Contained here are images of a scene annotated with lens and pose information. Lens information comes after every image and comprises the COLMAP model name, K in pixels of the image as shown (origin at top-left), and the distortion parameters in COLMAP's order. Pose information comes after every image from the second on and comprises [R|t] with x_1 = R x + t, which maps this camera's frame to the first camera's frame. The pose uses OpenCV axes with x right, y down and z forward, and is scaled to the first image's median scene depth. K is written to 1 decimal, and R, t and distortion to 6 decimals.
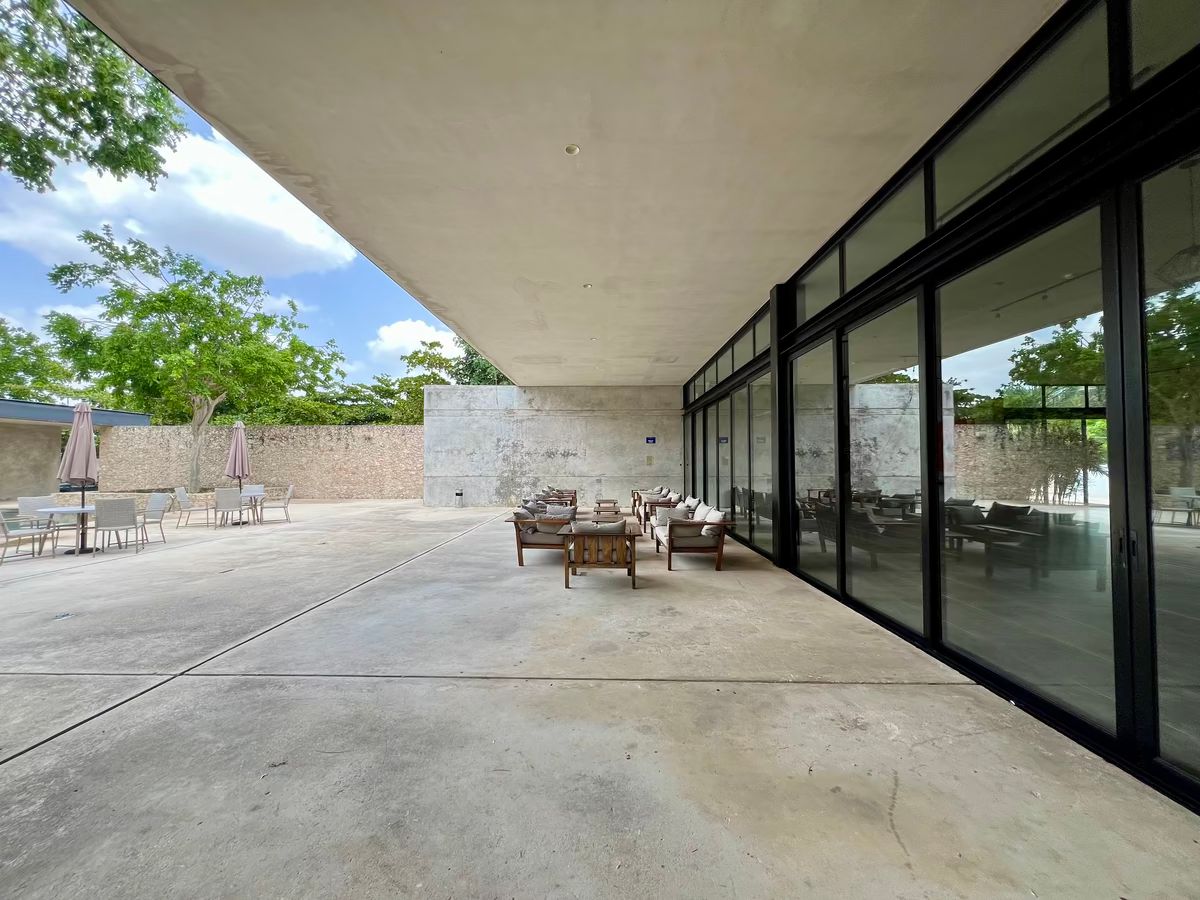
lens RADIAL K [[481.8, 0, 598.8], [0, 481.8, 451.3], [0, 0, 1]] dist [0.000083, 0.000012]
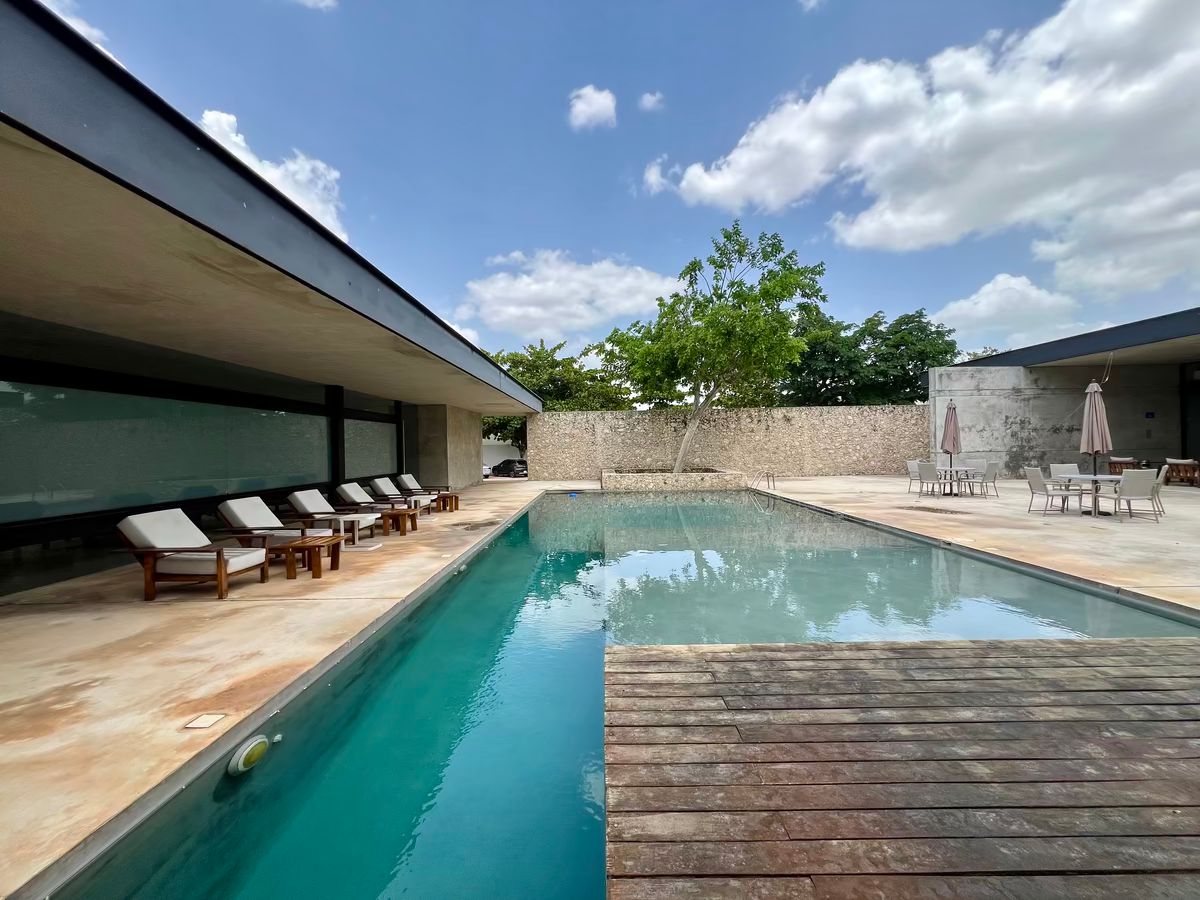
lens RADIAL K [[481.8, 0, 601.2], [0, 481.8, 450.2], [0, 0, 1]] dist [0.000083, 0.000012]
pose [[0.999710, -0.017756, 0.016274, -1.134851], [0.017301, 0.999467, 0.027688, 0.004008], [-0.016757, -0.027399, 0.999484, -0.064708]]
